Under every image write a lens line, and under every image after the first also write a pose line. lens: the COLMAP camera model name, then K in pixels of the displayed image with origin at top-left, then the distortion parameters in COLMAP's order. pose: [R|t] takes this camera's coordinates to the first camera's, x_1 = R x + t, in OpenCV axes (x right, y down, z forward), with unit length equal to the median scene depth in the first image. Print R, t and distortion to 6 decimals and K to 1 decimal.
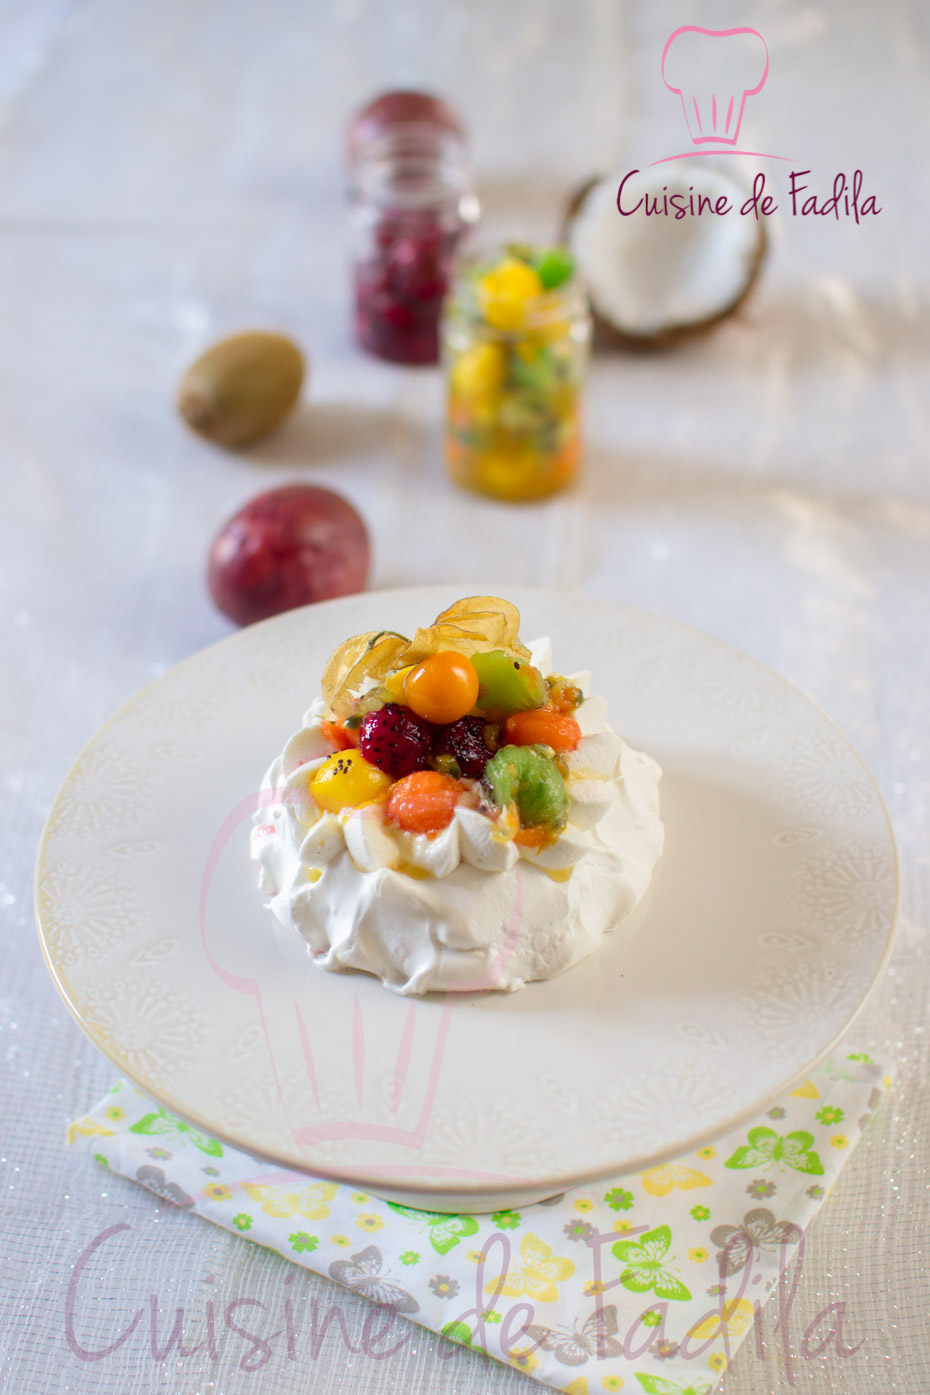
lens RADIAL K [[2453.2, 0, 462.5], [0, 2453.2, 701.4], [0, 0, 1]] dist [-0.224151, 0.000000]
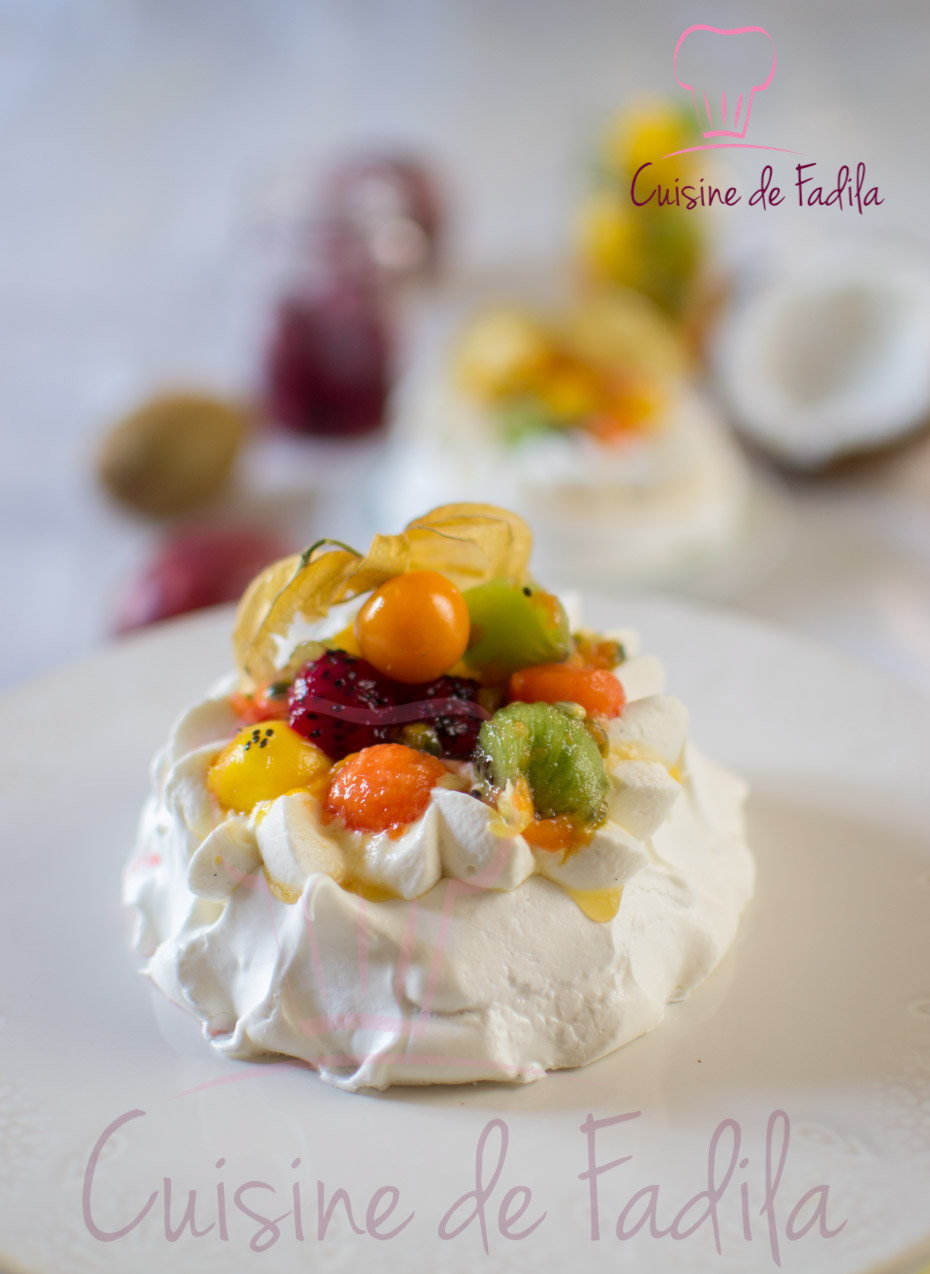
lens RADIAL K [[2537.1, 0, 469.3], [0, 2537.1, 623.6], [0, 0, 1]] dist [-0.217016, 0.000000]
pose [[0.999966, -0.008185, 0.001218, 0.006123], [0.008269, 0.982646, -0.185305, 0.121950], [0.000320, 0.185308, 0.982680, 0.341799]]
